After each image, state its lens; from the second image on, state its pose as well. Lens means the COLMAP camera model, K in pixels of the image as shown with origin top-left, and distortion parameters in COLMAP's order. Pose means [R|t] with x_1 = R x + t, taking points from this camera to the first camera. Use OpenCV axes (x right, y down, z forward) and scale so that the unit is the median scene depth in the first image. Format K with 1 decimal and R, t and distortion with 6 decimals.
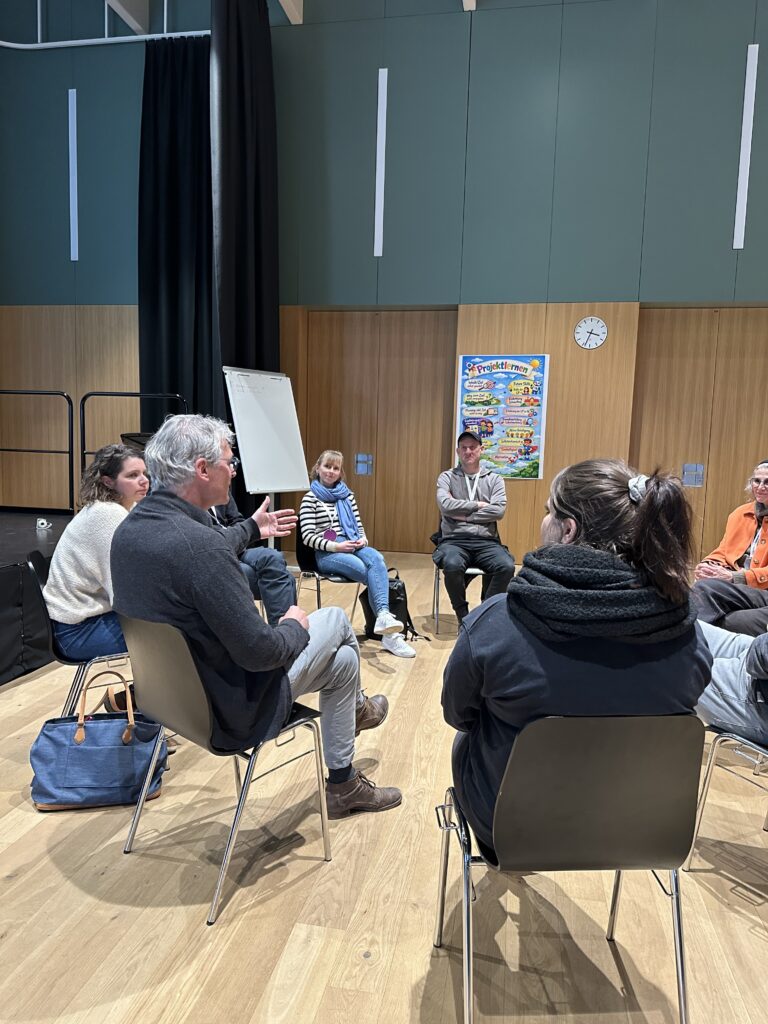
lens RADIAL K [[723.1, 0, 369.5], [0, 723.1, 496.6], [0, 0, 1]] dist [0.075689, -0.044015]
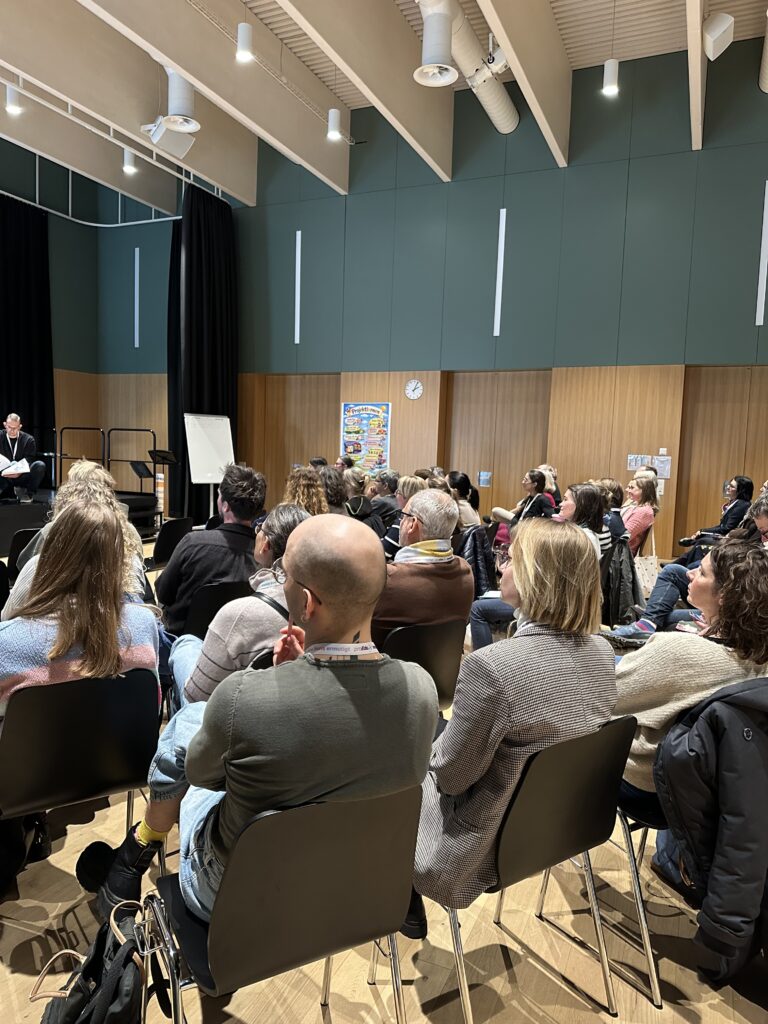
lens RADIAL K [[723.1, 0, 382.2], [0, 723.1, 507.2], [0, 0, 1]] dist [0.075689, -0.044015]
pose [[0.976120, 0.020261, -0.216287, 0.568781], [-0.022875, 0.999692, -0.009590, 0.051319], [0.216026, 0.014309, 0.976283, -0.555738]]
